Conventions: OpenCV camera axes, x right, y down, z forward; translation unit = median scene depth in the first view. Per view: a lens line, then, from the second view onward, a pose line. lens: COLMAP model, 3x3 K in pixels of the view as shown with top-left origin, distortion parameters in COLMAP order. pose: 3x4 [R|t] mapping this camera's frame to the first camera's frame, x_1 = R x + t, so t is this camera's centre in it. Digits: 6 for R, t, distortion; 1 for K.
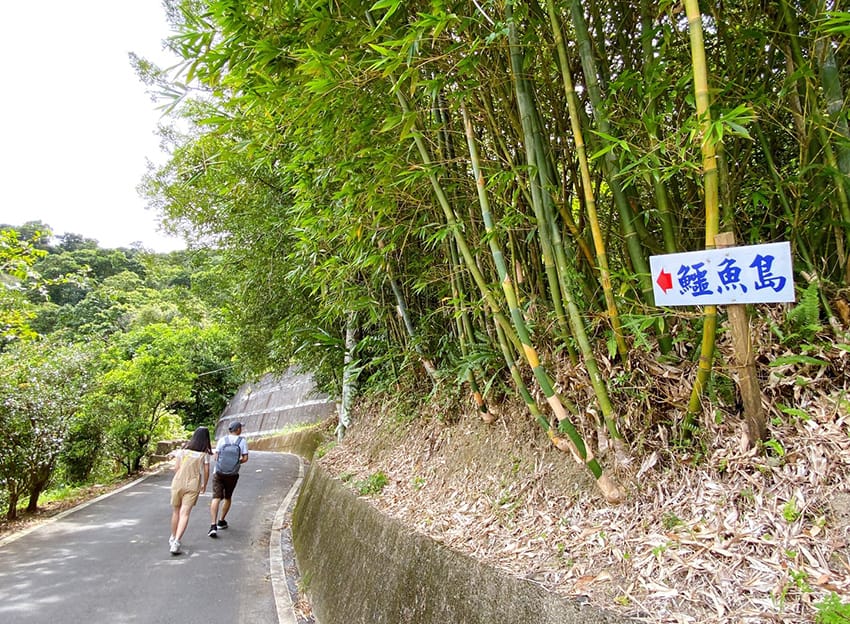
lens RADIAL K [[670.0, 0, 419.9], [0, 670.0, 321.5], [0, 0, 1]] dist [0.075897, -0.110963]
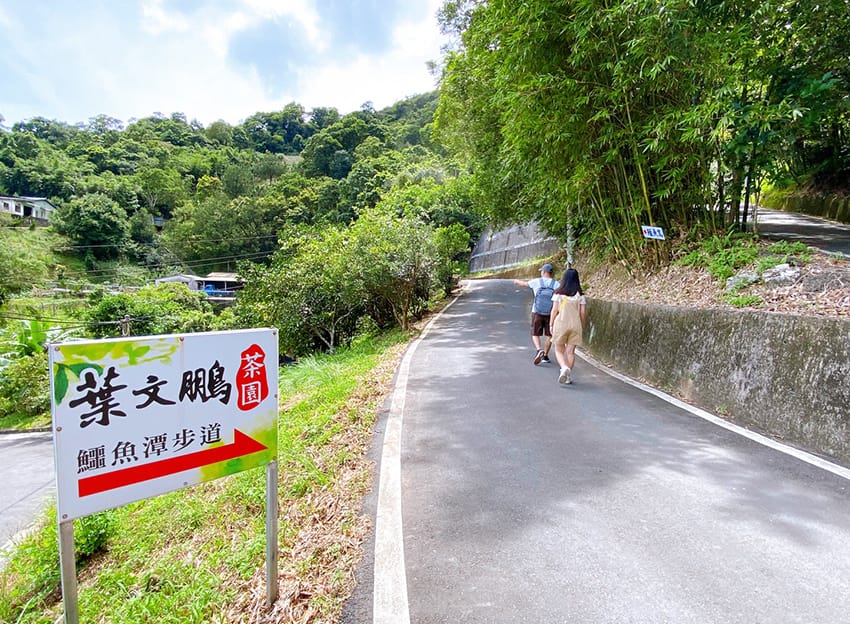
lens RADIAL K [[670.0, 0, 419.9], [0, 670.0, 321.5], [0, 0, 1]] dist [0.075897, -0.110963]
pose [[0.941382, -0.059230, -0.332102, 0.029915], [0.141959, 0.962609, 0.230720, -0.050855], [0.306018, -0.264341, 0.914591, -0.250840]]
